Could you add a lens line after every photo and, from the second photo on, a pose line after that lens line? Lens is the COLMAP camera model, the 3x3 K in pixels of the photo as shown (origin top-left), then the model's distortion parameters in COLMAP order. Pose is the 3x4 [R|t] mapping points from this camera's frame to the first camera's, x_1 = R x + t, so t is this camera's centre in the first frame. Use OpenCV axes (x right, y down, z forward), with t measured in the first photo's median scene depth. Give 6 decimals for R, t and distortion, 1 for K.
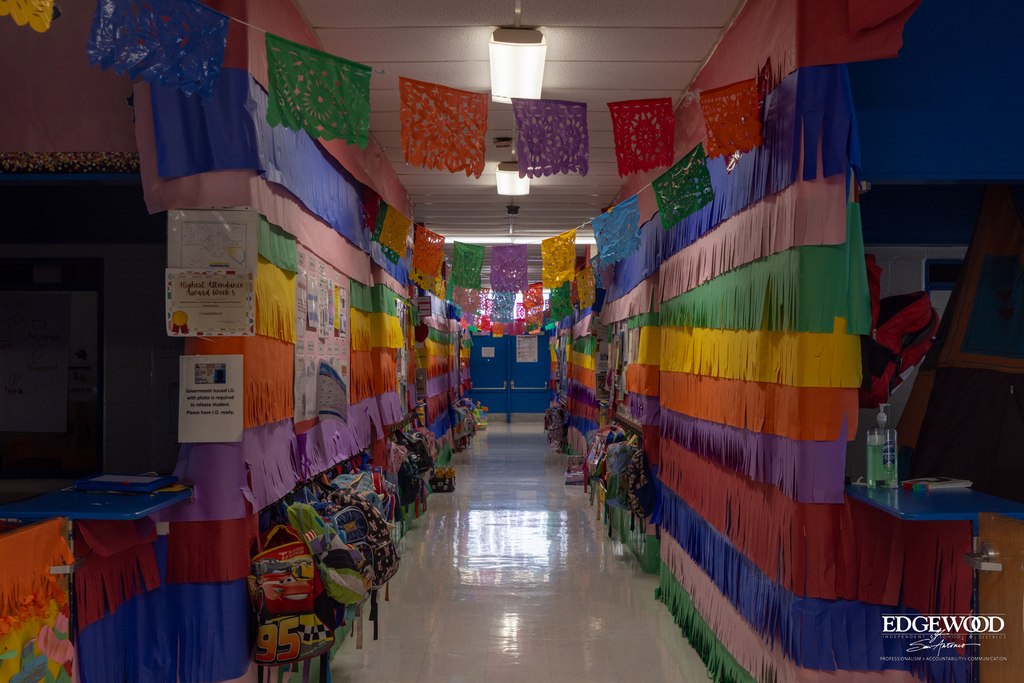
lens RADIAL K [[2534.6, 0, 512.0], [0, 2534.6, 341.5], [0, 0, 1]] dist [0.000210, -0.003039]
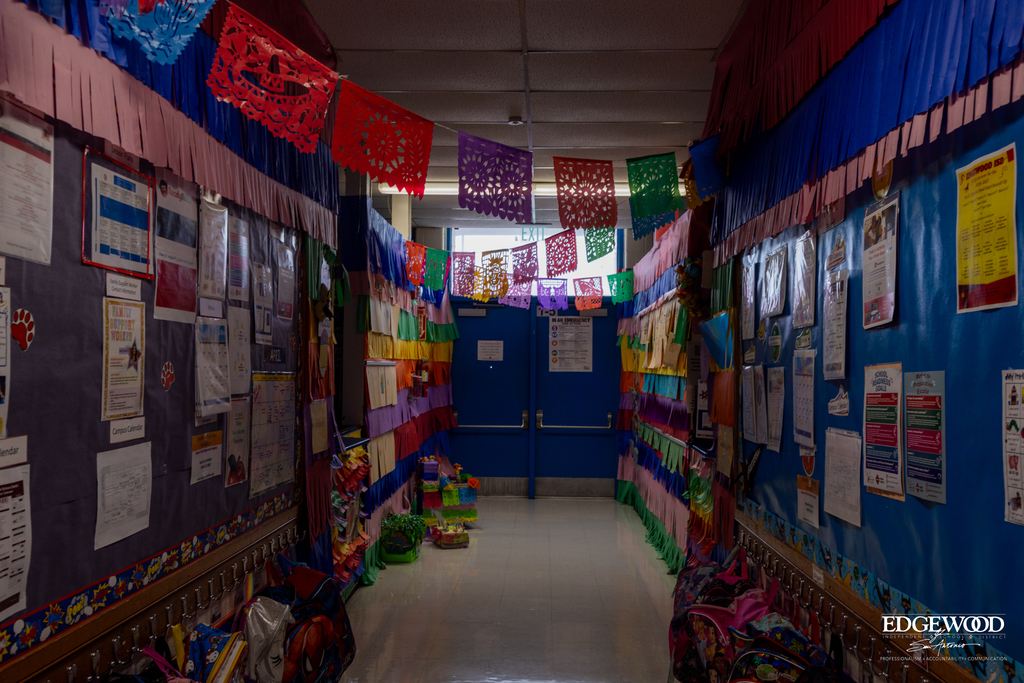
lens RADIAL K [[1893.5, 0, 512.0], [0, 1893.5, 341.5], [0, 0, 1]] dist [-0.000442, -0.001068]
pose [[0.999890, 0.004898, -0.014010, -0.000176], [-0.004663, 0.999848, 0.016804, -0.003634], [0.014090, -0.016737, 0.999761, 0.640804]]
